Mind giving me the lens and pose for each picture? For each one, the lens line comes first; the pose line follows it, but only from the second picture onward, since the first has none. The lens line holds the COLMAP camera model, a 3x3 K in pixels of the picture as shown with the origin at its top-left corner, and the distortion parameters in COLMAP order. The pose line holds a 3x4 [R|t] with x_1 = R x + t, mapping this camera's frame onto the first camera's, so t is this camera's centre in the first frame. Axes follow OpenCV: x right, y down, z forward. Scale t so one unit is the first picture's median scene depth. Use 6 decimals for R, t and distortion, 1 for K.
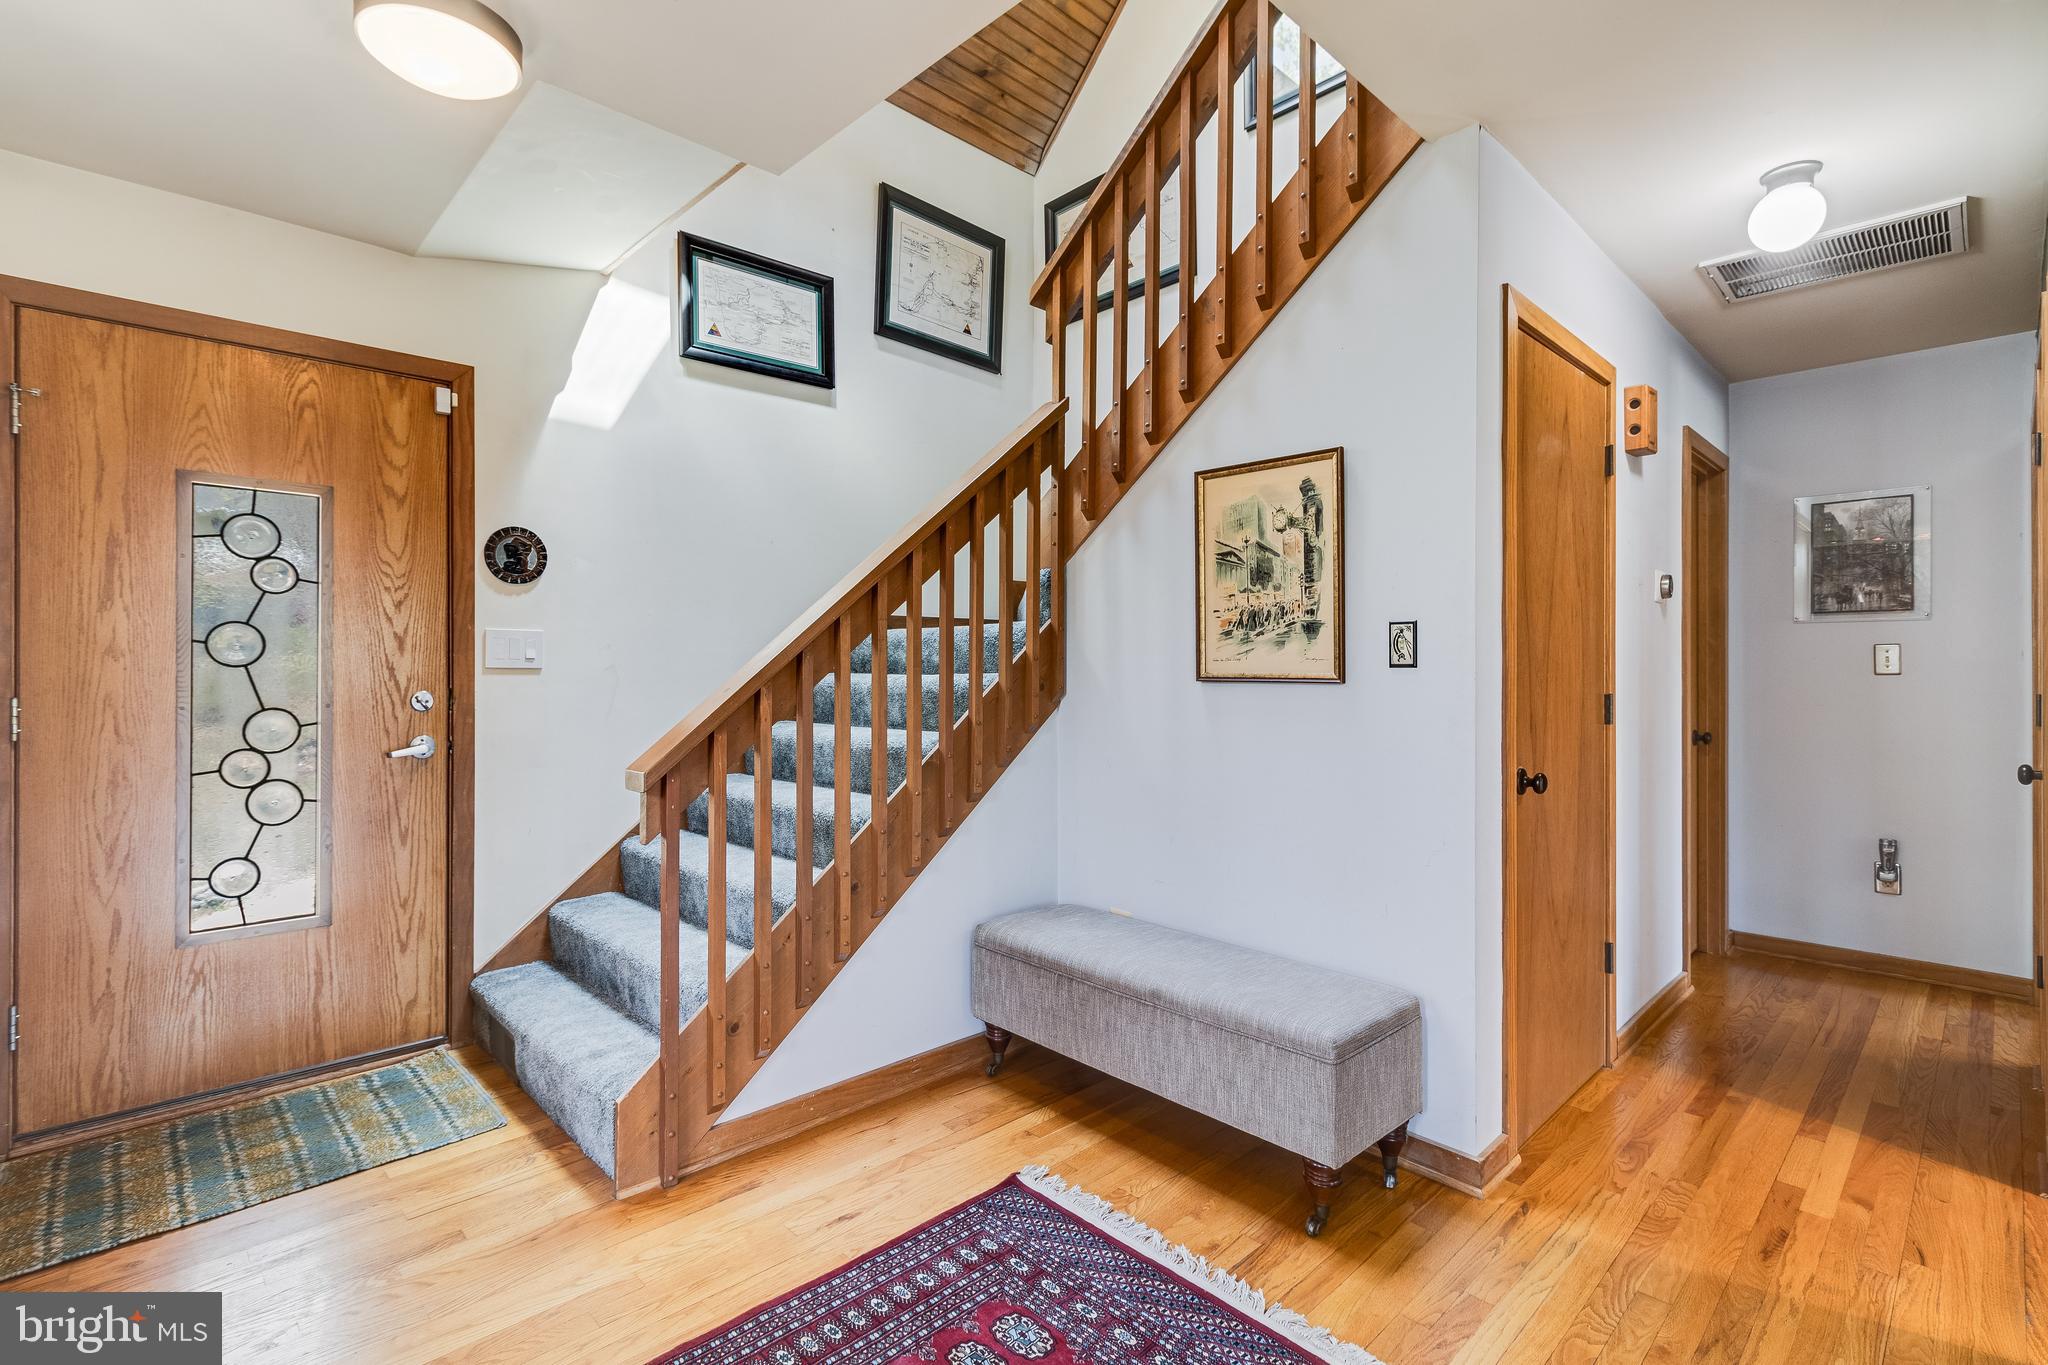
lens RADIAL K [[946.9, 0, 1022.2], [0, 946.9, 666.7], [0, 0, 1]] dist [0.010078, 0.000179]
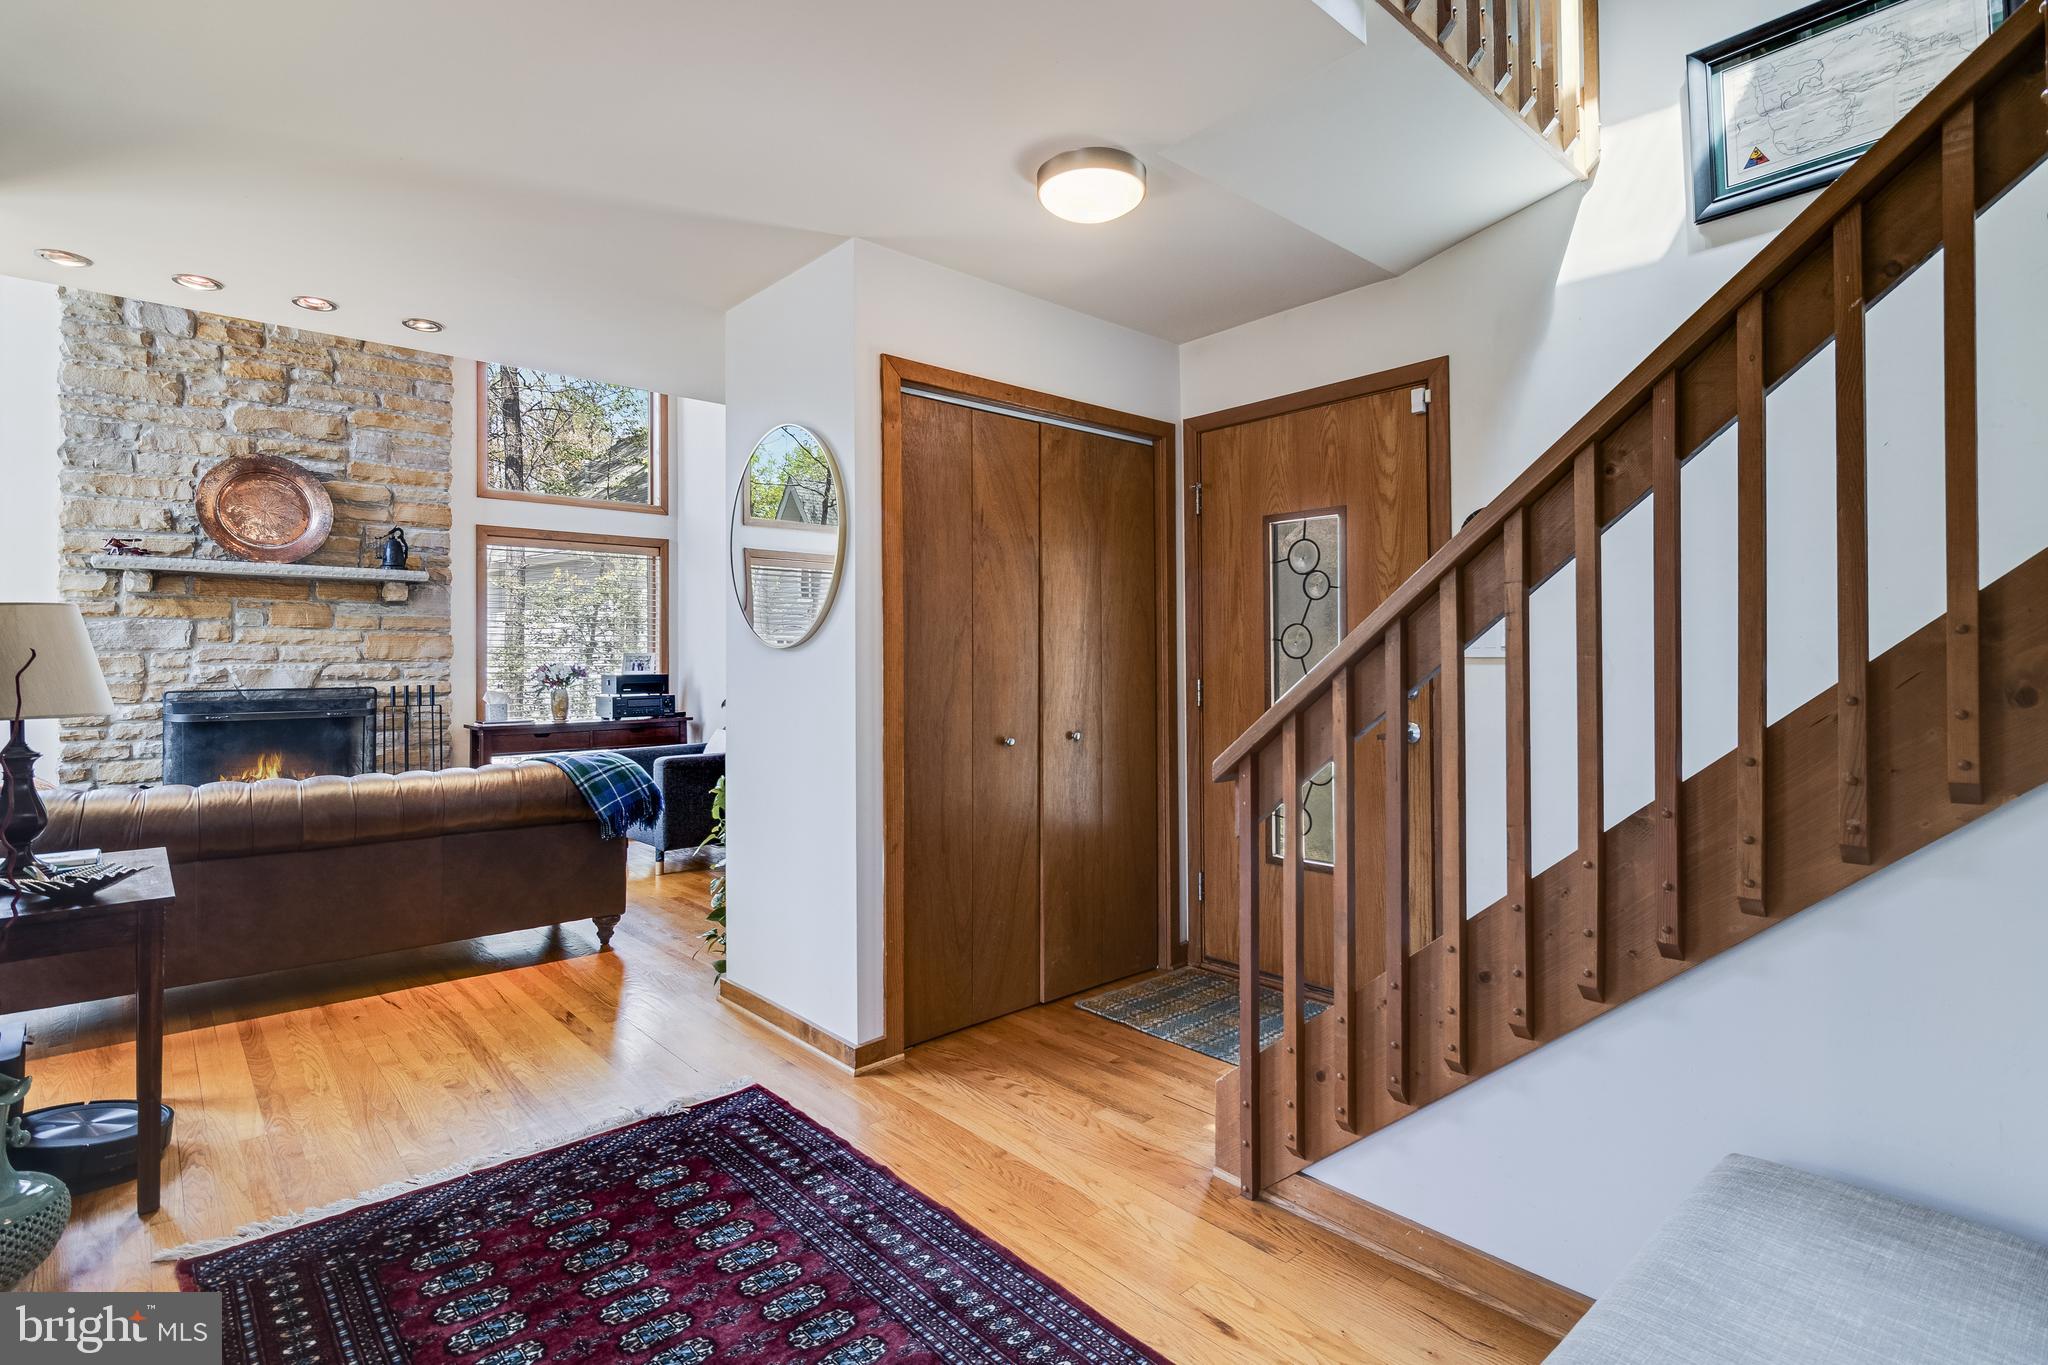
lens RADIAL K [[986.2, 0, 1030.2], [0, 986.2, 649.0], [0, 0, 1]] dist [-0.002780, -0.001409]
pose [[-0.029278, -0.013975, -0.999474, 0.488187], [0.010340, 0.999845, -0.014283, 0.002455], [0.999518, -0.010752, -0.029129, 0.621232]]
